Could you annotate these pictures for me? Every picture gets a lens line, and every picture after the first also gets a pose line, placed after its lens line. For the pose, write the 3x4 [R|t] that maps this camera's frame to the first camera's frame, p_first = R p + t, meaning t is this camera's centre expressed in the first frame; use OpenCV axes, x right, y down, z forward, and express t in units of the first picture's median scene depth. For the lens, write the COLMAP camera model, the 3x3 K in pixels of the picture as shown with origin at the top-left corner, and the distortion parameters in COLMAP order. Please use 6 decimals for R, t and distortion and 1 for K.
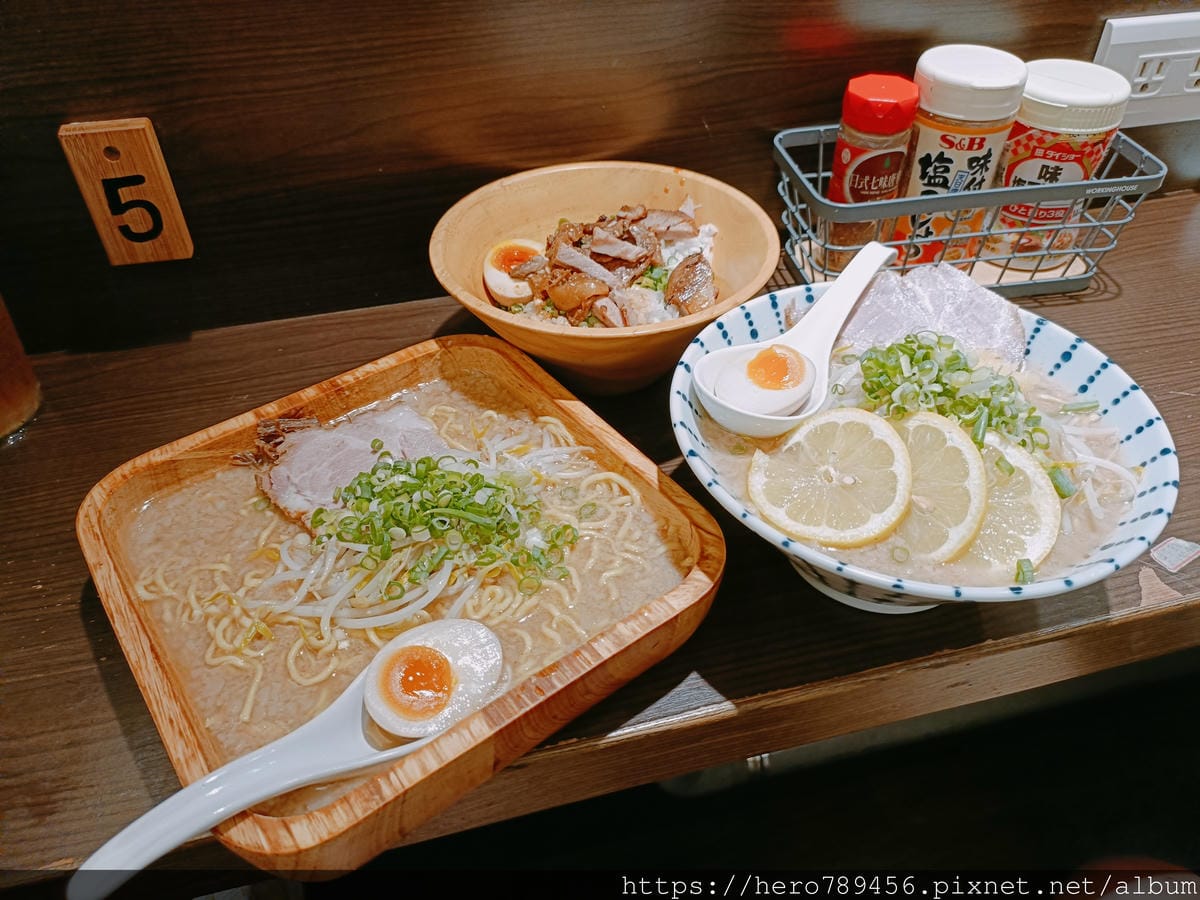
lens RADIAL K [[819.0, 0, 594.6], [0, 819.0, 446.3], [0, 0, 1]] dist [-0.000848, -0.028938]
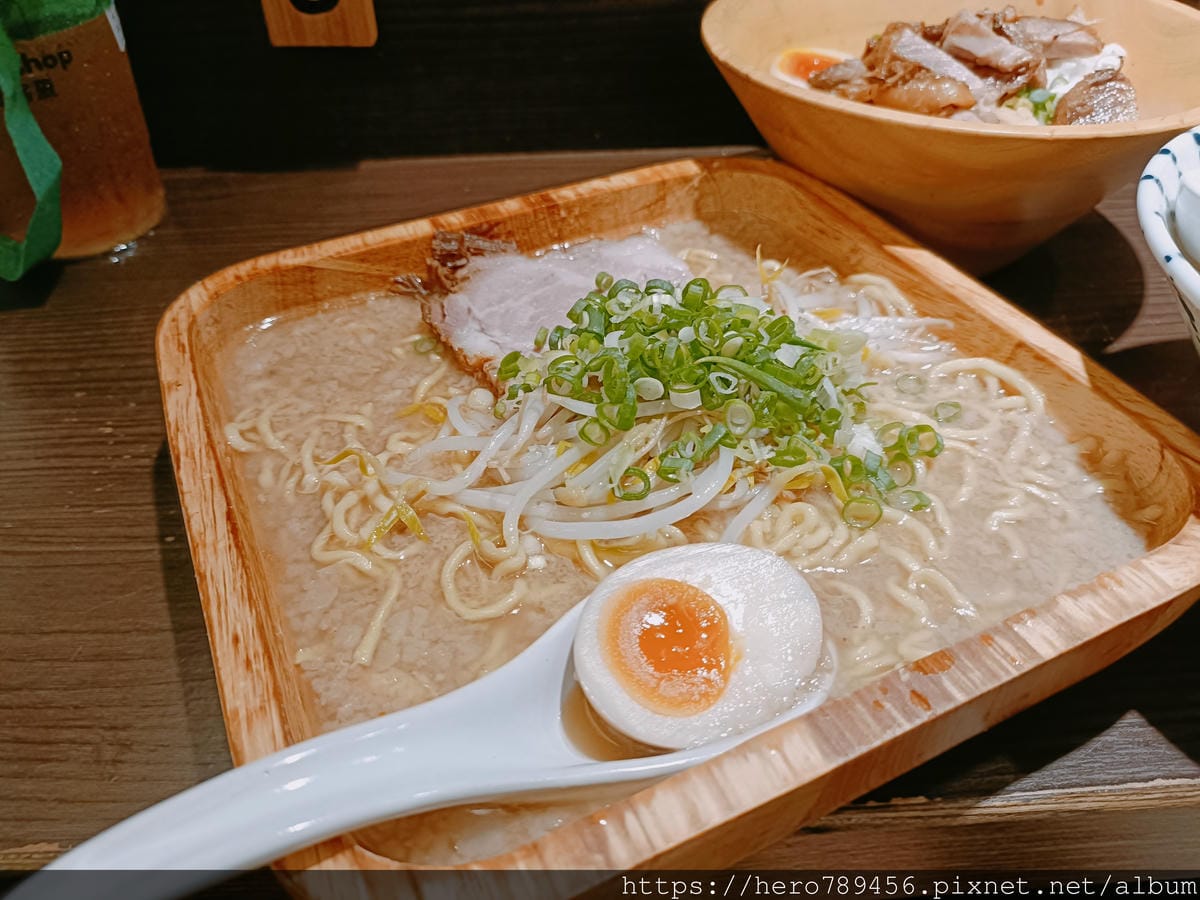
lens RADIAL K [[819.0, 0, 594.6], [0, 819.0, 446.3], [0, 0, 1]] dist [-0.000848, -0.028938]
pose [[0.979775, 0.126589, -0.154972, -0.178362], [-0.128312, 0.991733, -0.001122, 0.148528], [0.153549, 0.020984, 0.987918, 0.409738]]
